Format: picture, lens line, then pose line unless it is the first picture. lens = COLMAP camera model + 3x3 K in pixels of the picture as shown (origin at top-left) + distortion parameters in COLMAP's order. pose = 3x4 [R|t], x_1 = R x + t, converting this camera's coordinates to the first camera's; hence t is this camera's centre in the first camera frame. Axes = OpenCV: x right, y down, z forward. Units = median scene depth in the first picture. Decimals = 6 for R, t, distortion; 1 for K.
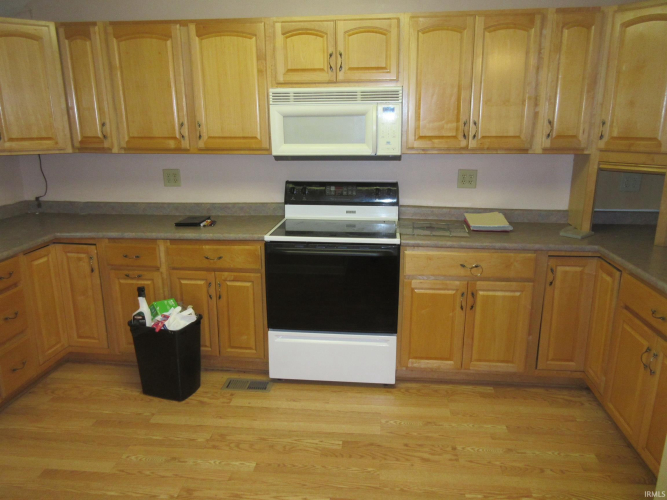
lens RADIAL K [[496.7, 0, 337.9], [0, 496.7, 248.2], [0, 0, 1]] dist [-0.007657, 0.004847]
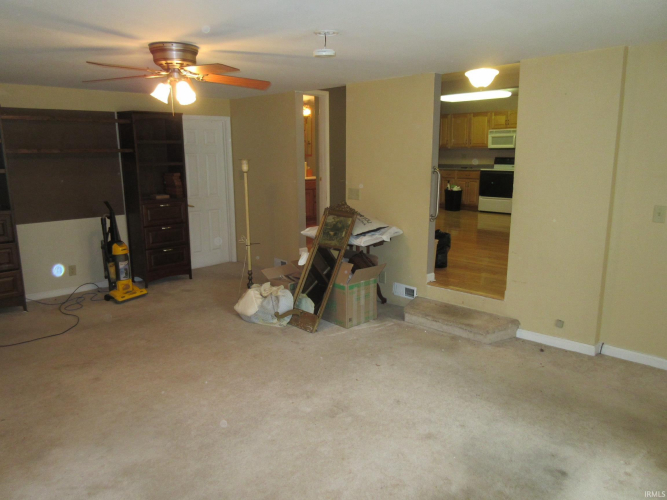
lens RADIAL K [[496.7, 0, 337.1], [0, 496.7, 249.1], [0, 0, 1]] dist [-0.007657, 0.004847]
pose [[0.768127, 0.123919, -0.628192, 1.428042], [-0.156341, 0.987696, 0.003669, 0.720485], [0.620918, 0.095394, 0.778050, -2.499243]]
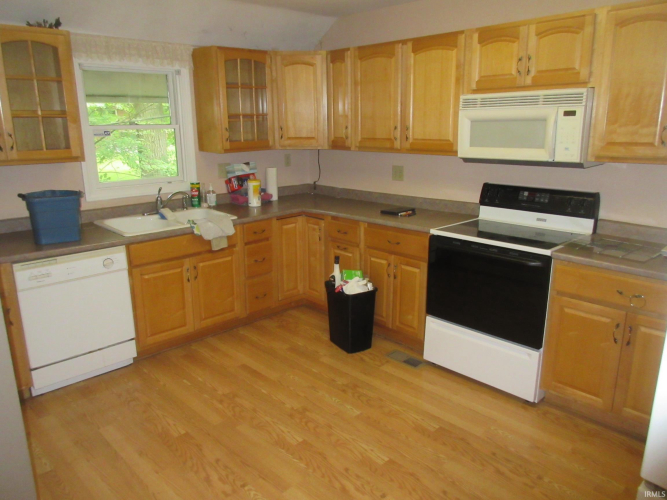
lens RADIAL K [[496.7, 0, 331.5], [0, 496.7, 247.7], [0, 0, 1]] dist [-0.007657, 0.004847]
pose [[0.760160, 0.155623, -0.630823, 0.379293], [-0.155979, 0.986209, 0.055336, -0.010752], [0.630735, 0.056331, 0.773951, 0.006304]]
